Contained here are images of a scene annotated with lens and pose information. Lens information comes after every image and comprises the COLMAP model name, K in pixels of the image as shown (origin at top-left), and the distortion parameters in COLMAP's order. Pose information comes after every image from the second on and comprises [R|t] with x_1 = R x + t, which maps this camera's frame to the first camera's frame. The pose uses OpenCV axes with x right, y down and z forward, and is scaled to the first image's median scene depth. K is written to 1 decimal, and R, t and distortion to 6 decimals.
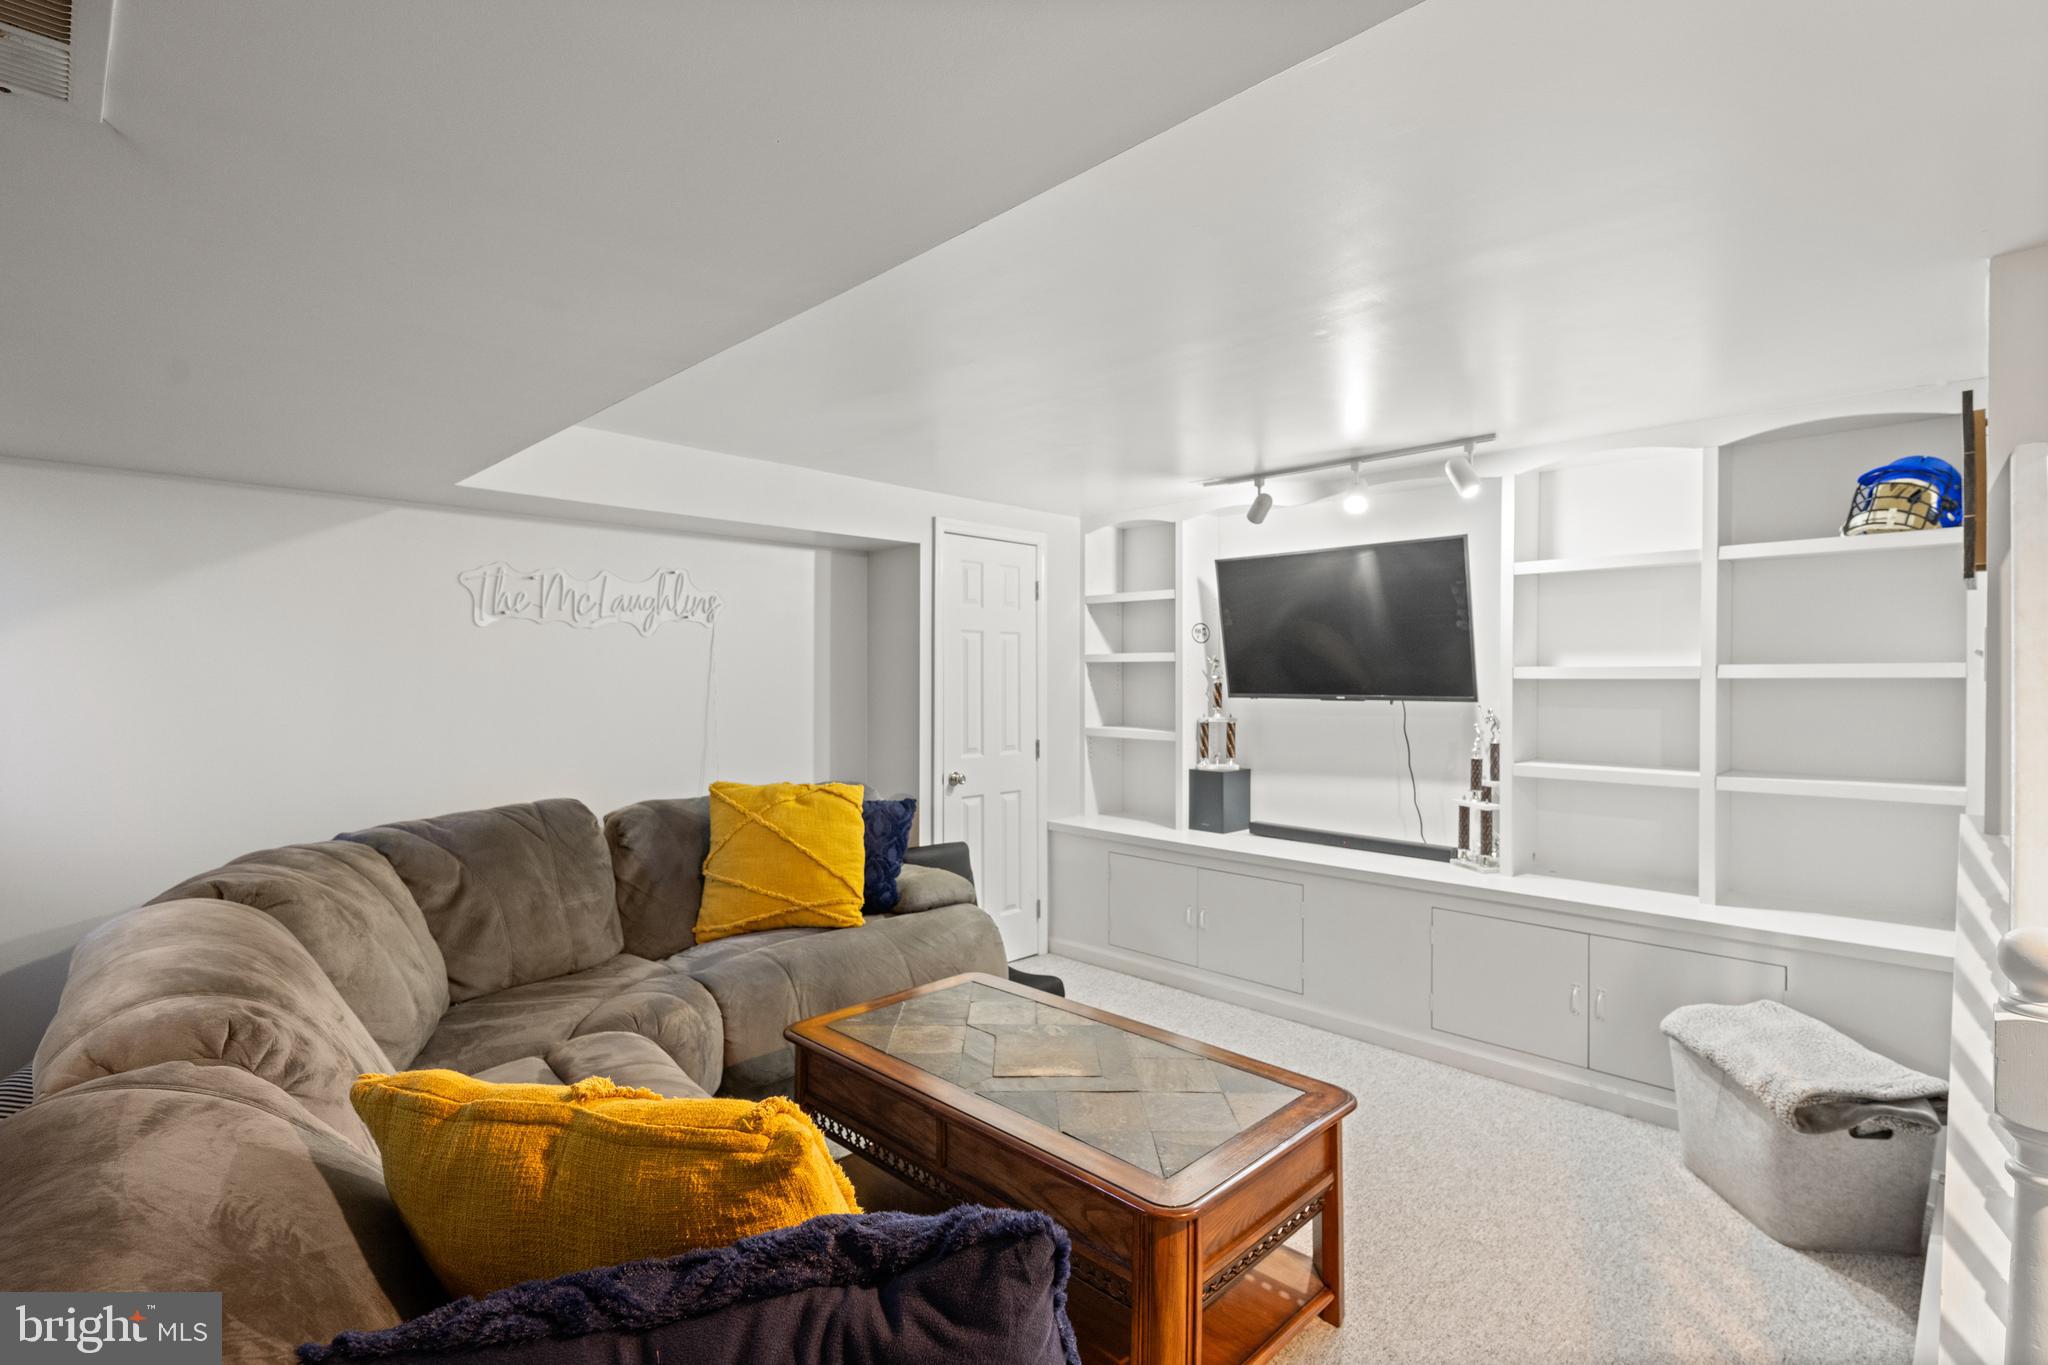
lens RADIAL K [[970.3, 0, 1024.0], [0, 970.3, 682.5], [0, 0, 1]] dist [-0.001296, 0.000276]
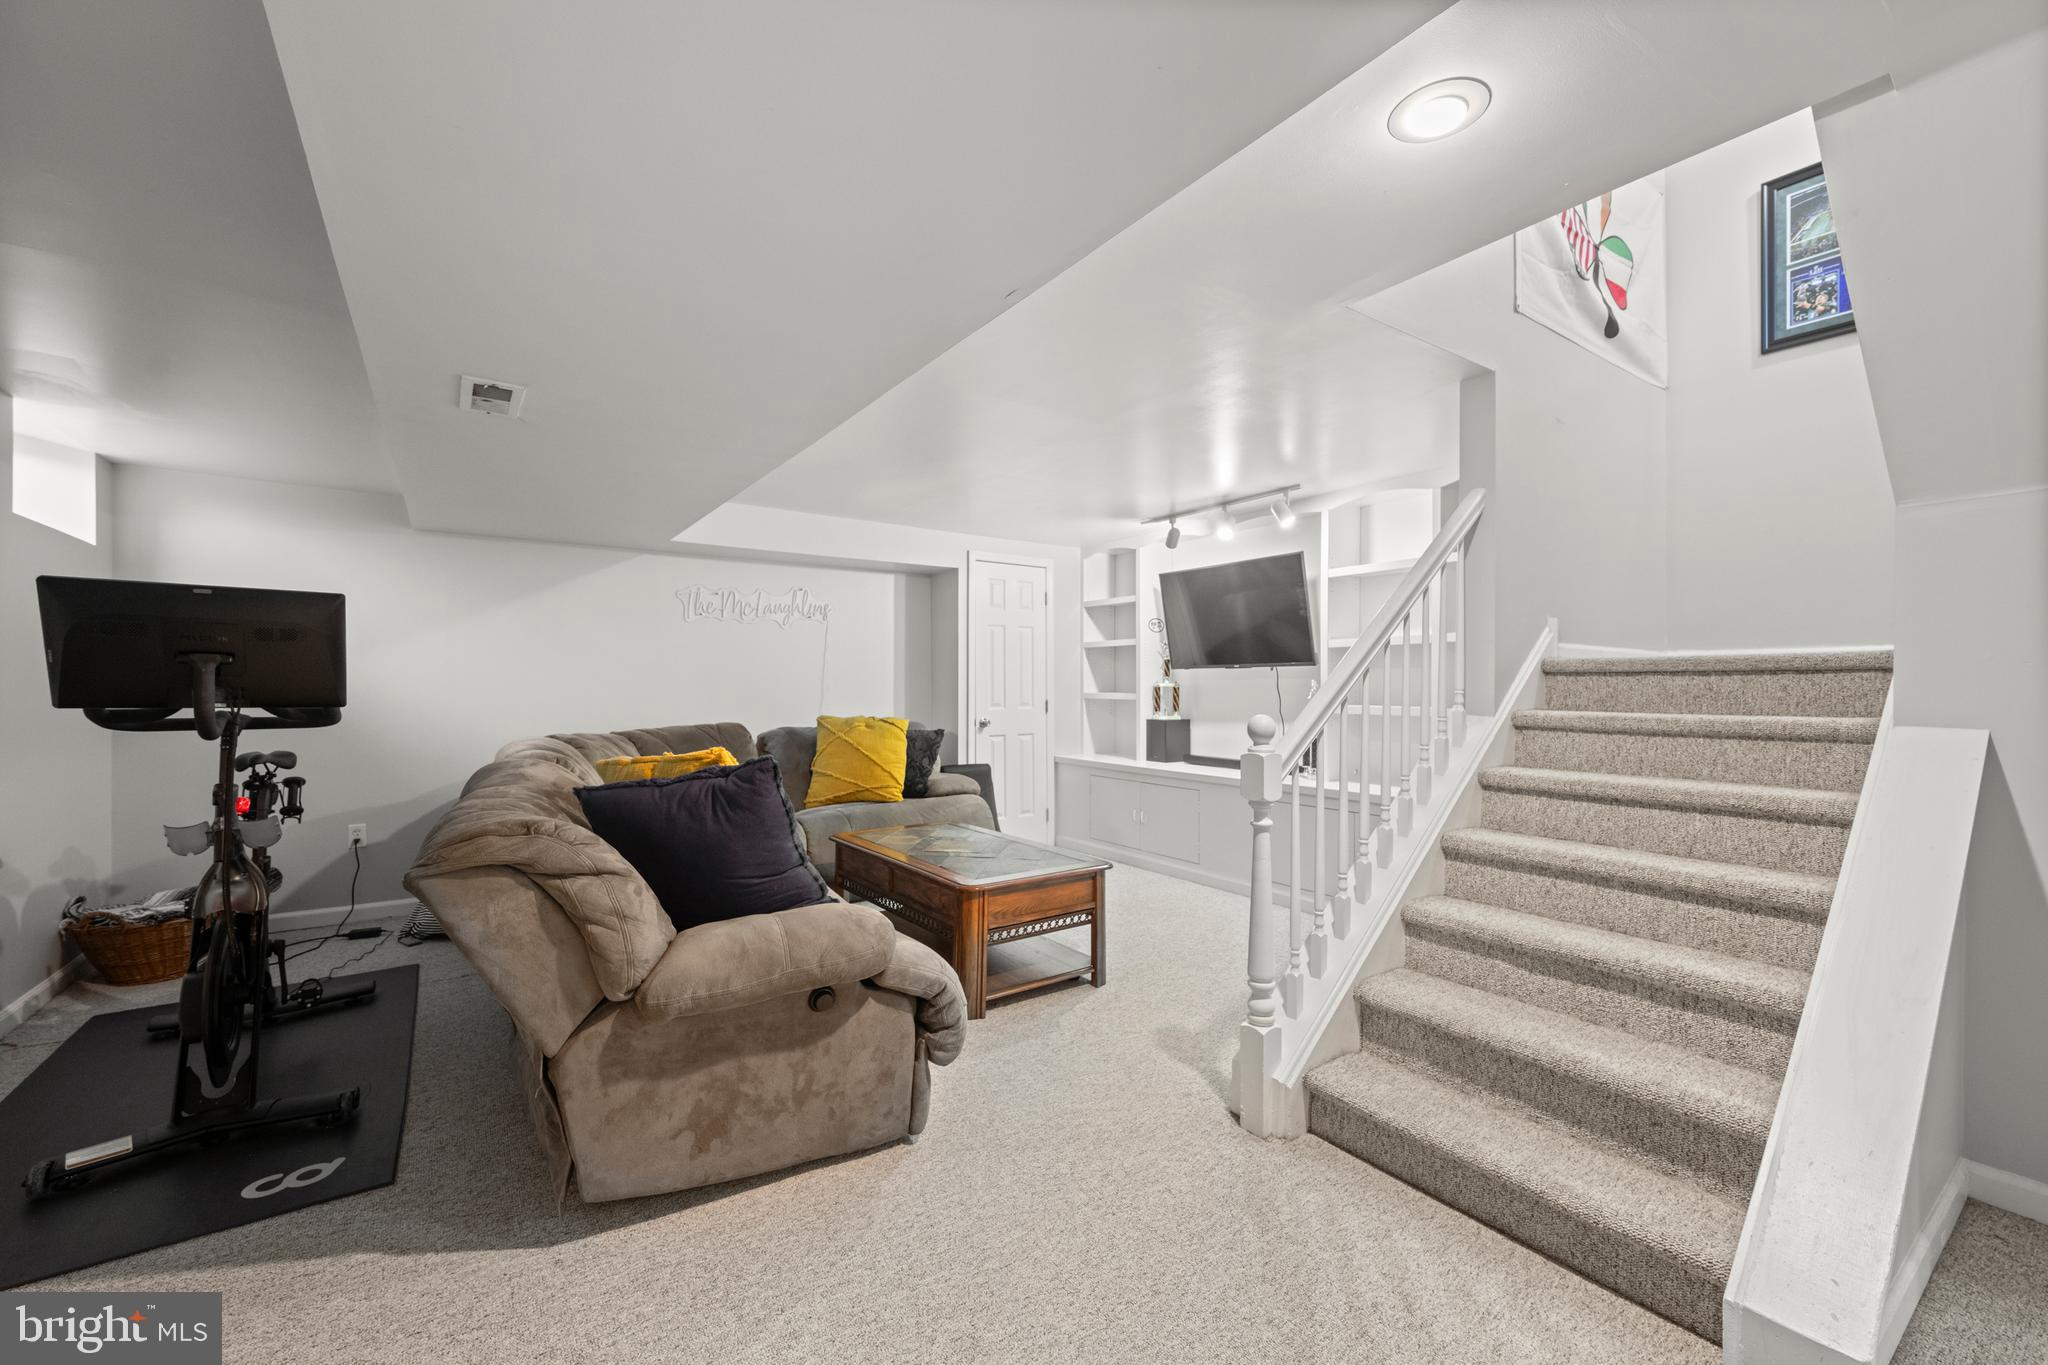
lens RADIAL K [[812.0, 0, 1016.1], [0, 812.0, 686.5], [0, 0, 1]] dist [-0.000285, 0.000099]
pose [[0.984844, -0.001328, -0.173438, 0.216592], [0.000668, 0.999992, -0.003860, 0.051646], [0.173442, 0.003686, 0.984837, -0.261439]]
